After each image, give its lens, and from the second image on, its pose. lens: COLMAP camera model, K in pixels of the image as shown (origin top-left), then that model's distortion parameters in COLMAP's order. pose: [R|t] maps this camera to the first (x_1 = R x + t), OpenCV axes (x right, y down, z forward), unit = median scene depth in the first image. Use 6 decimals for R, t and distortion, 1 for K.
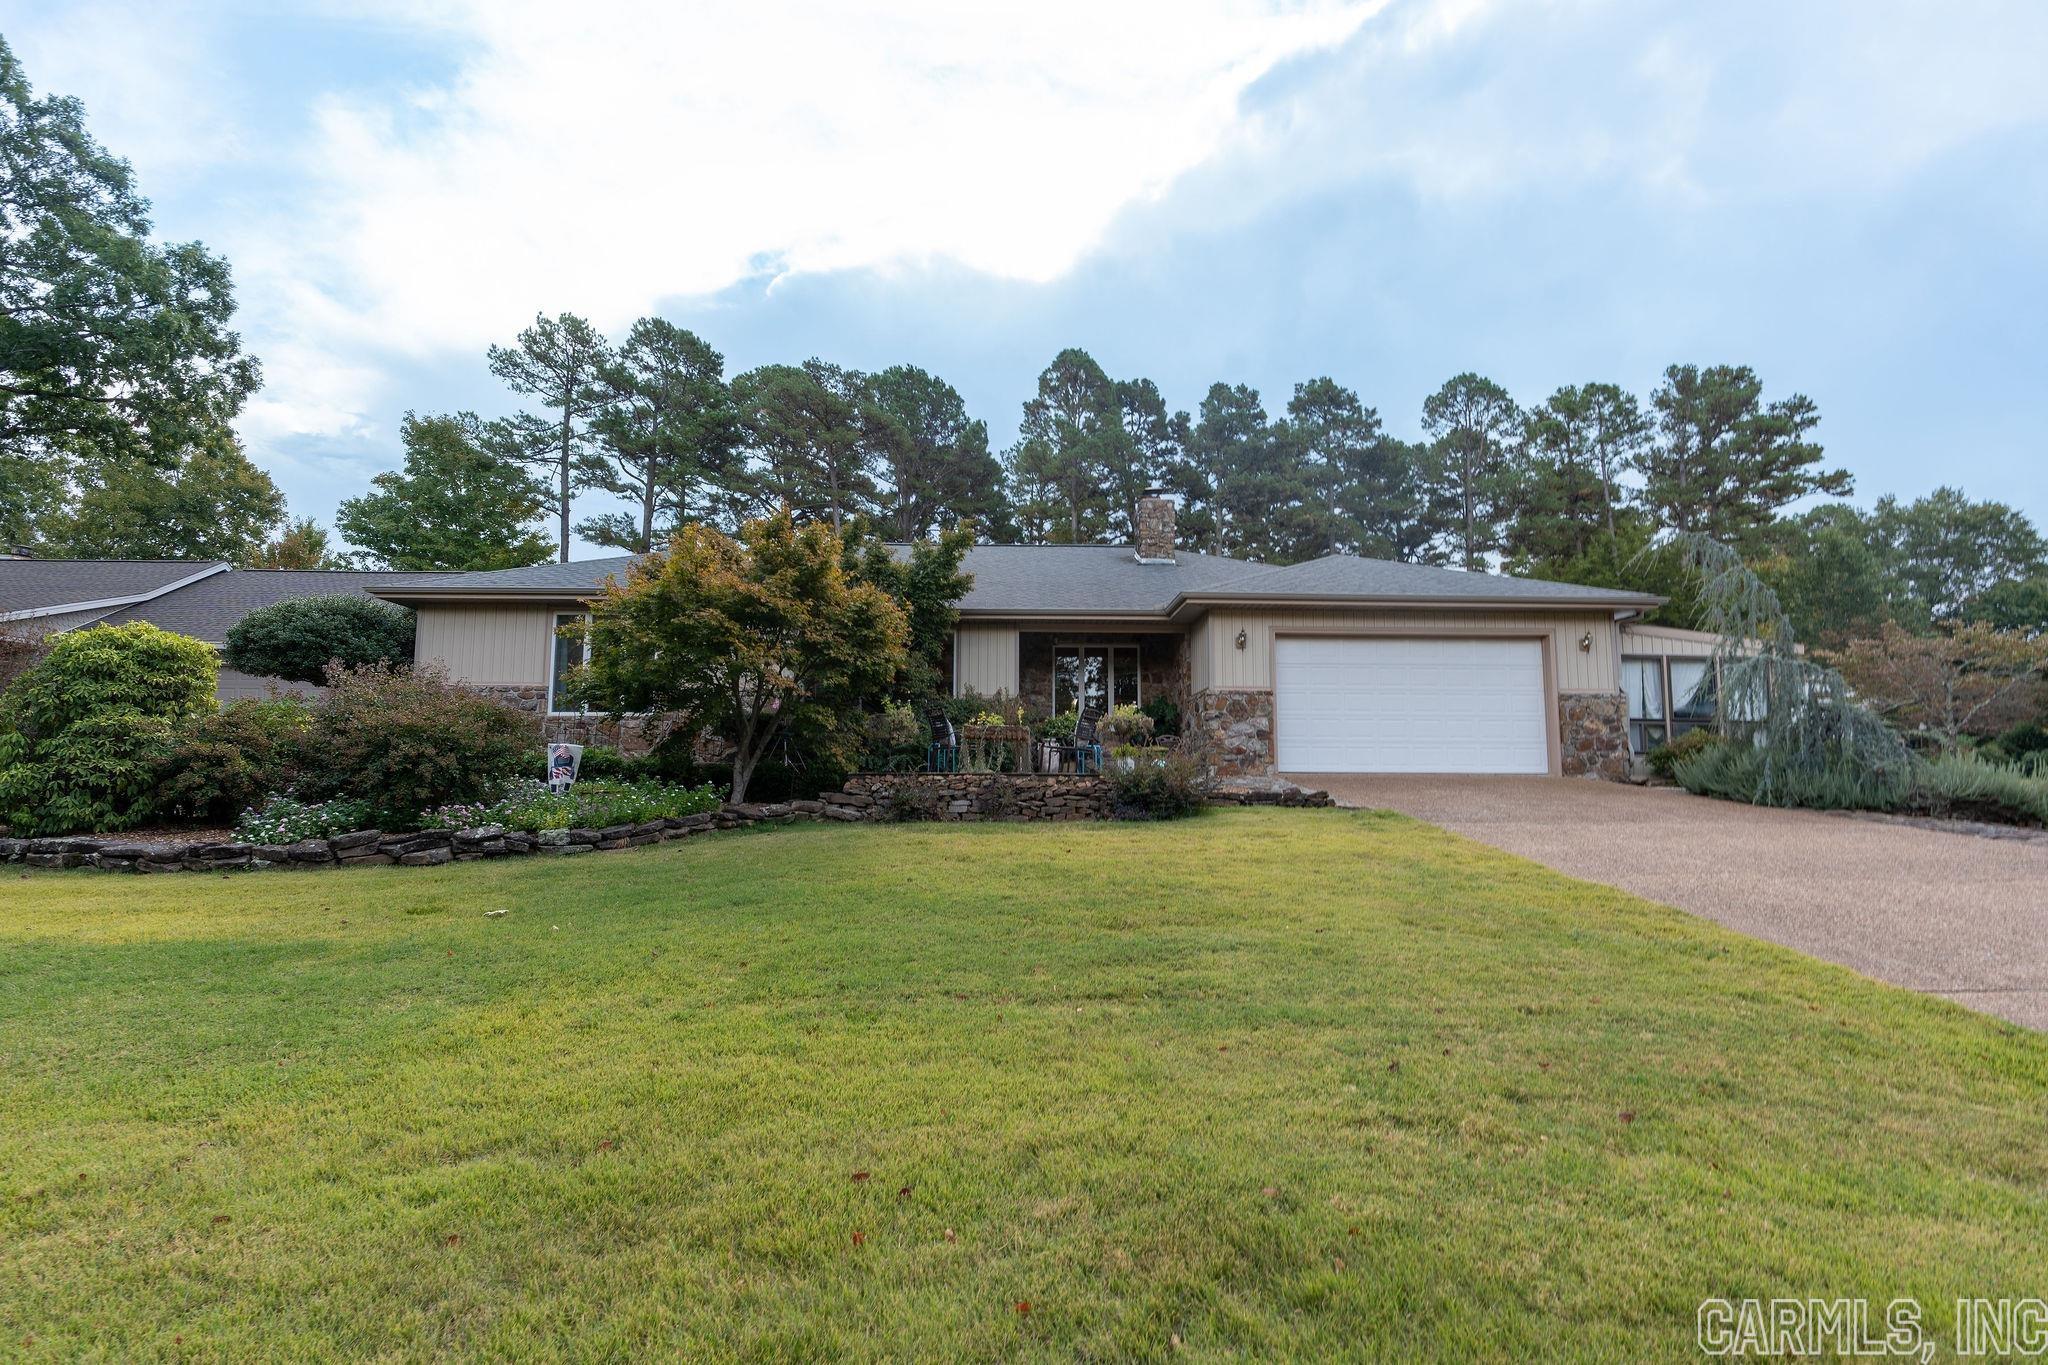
lens RADIAL K [[936.0, 0, 1023.9], [0, 936.0, 704.1], [0, 0, 1]] dist [-0.003744, -0.000099]
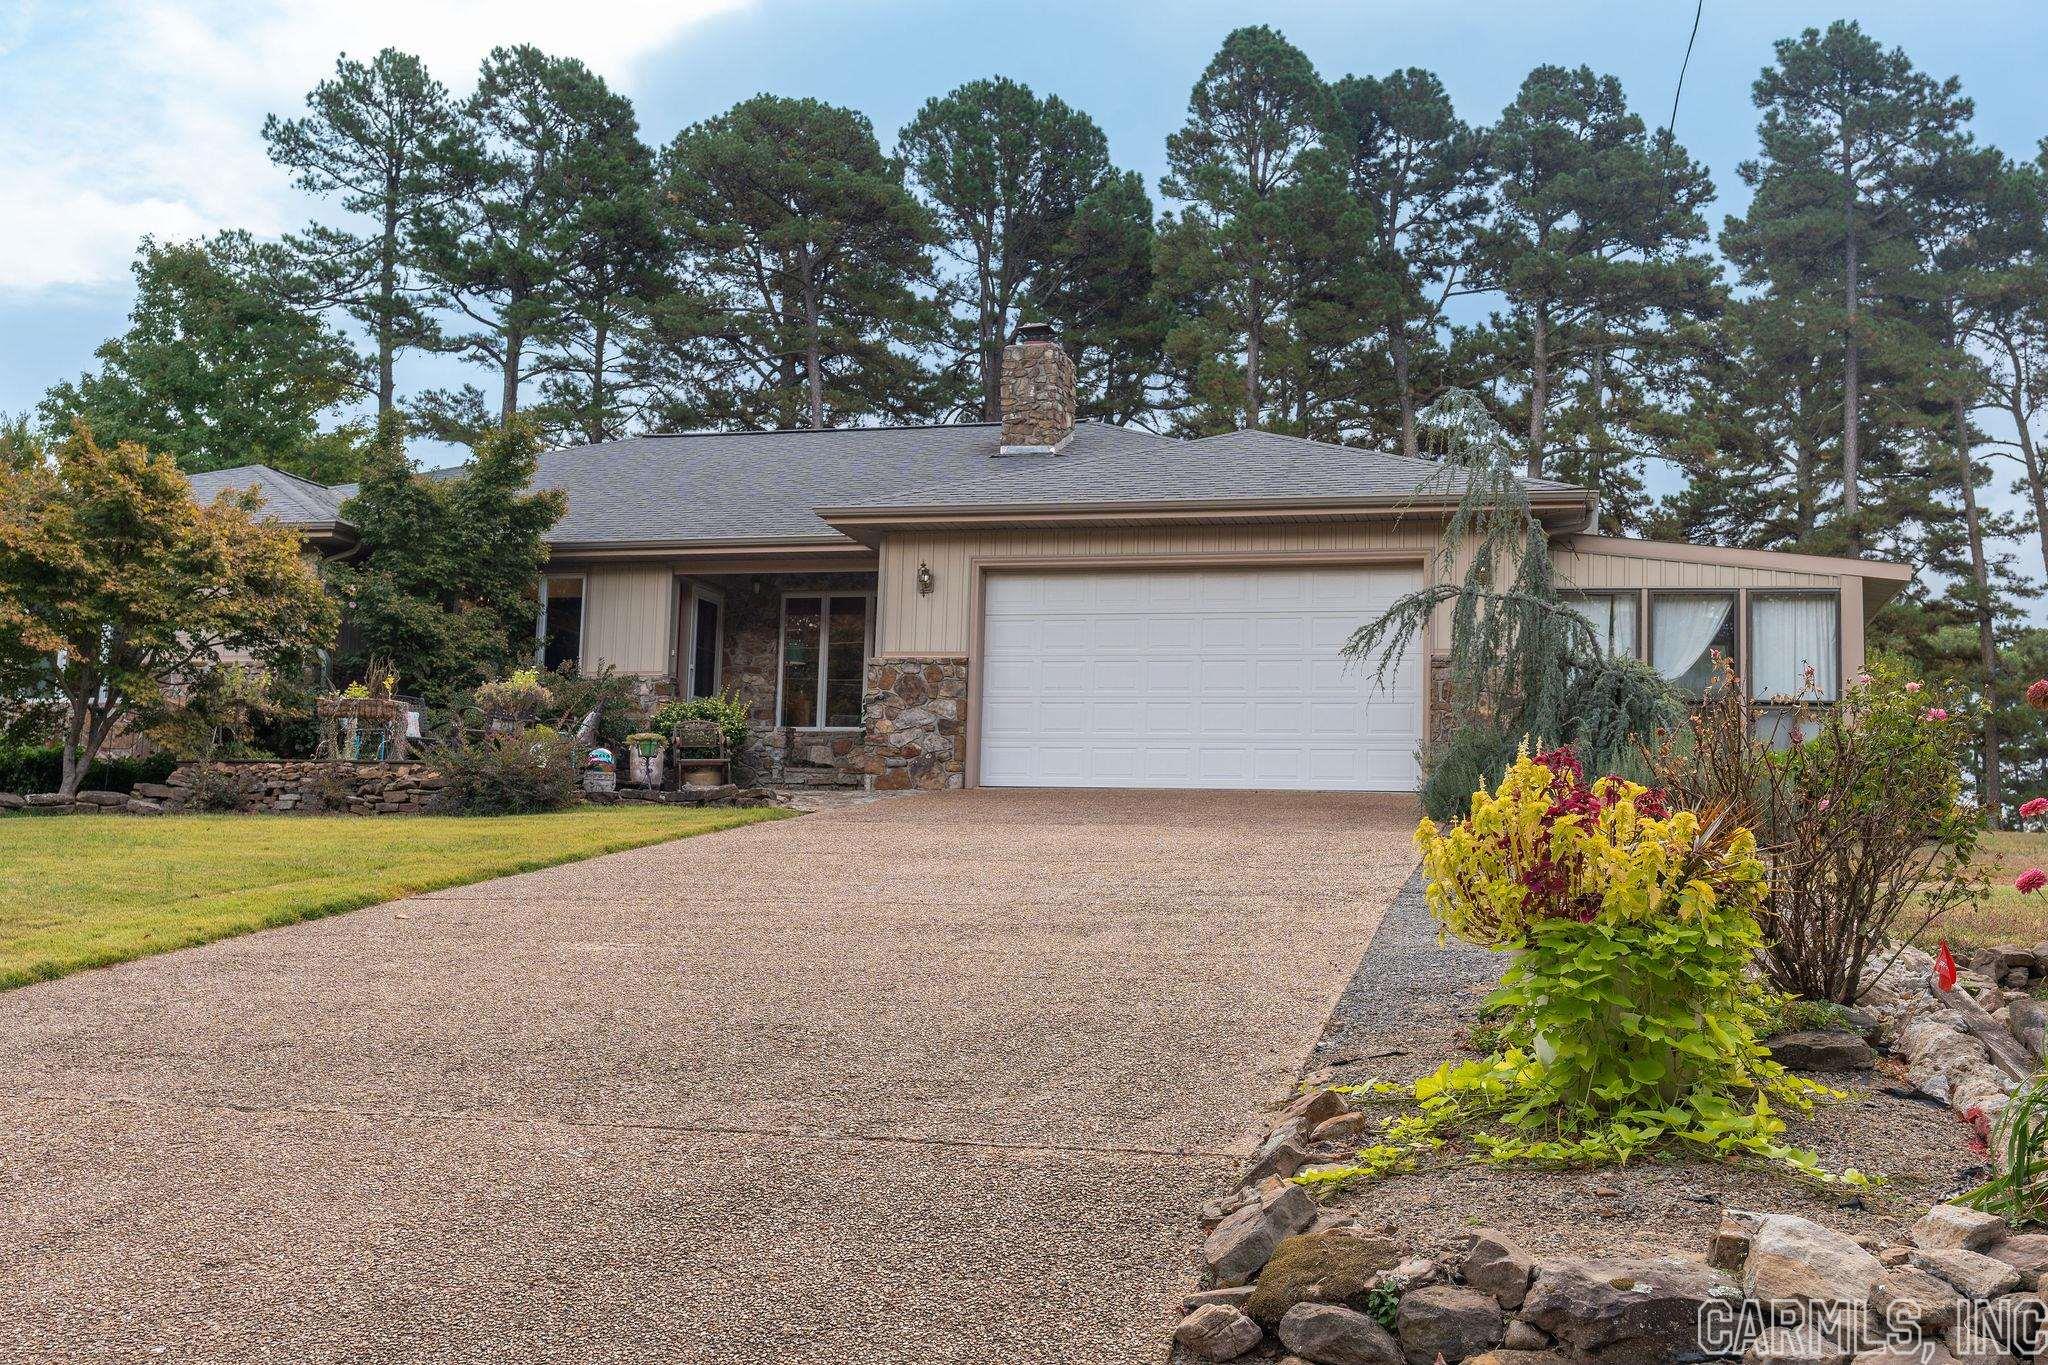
lens RADIAL K [[2013.4, 0, 1024.0], [0, 2013.4, 682.5], [0, 0, 1]] dist [0.008303, 0.020403]
pose [[0.964956, -0.009386, -0.262243, 0.234413], [0.002571, 0.999650, -0.026316, 0.013656], [0.262399, 0.024719, 0.964643, -0.111123]]
